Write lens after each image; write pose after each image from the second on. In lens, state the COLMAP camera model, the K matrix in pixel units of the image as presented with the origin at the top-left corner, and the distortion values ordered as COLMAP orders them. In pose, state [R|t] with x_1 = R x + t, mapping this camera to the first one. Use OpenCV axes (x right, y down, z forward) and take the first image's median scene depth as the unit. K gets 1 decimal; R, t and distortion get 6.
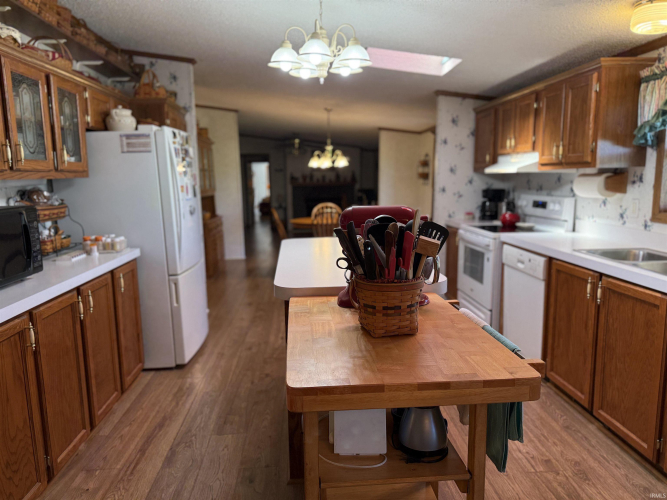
lens RADIAL K [[464.5, 0, 332.3], [0, 464.5, 252.2], [0, 0, 1]] dist [0.003404, -0.001168]
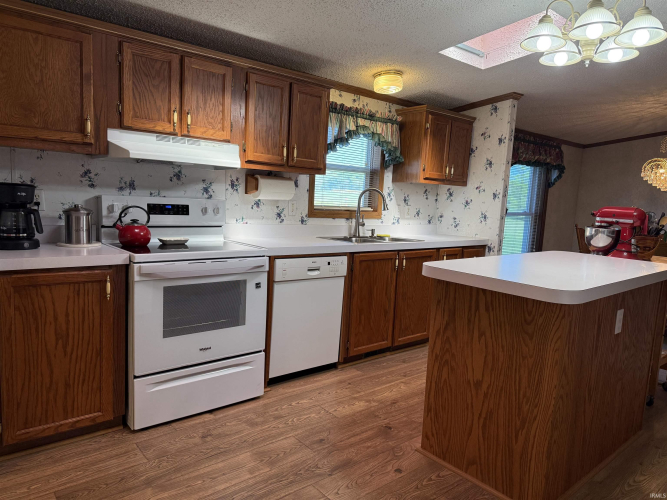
lens RADIAL K [[464.5, 0, 333.4], [0, 464.5, 249.9], [0, 0, 1]] dist [0.003404, -0.001168]
pose [[-0.600940, -0.106744, 0.792134, -0.415127], [0.084703, 0.976957, 0.195909, -0.230561], [-0.794793, 0.184826, -0.578051, 1.750311]]
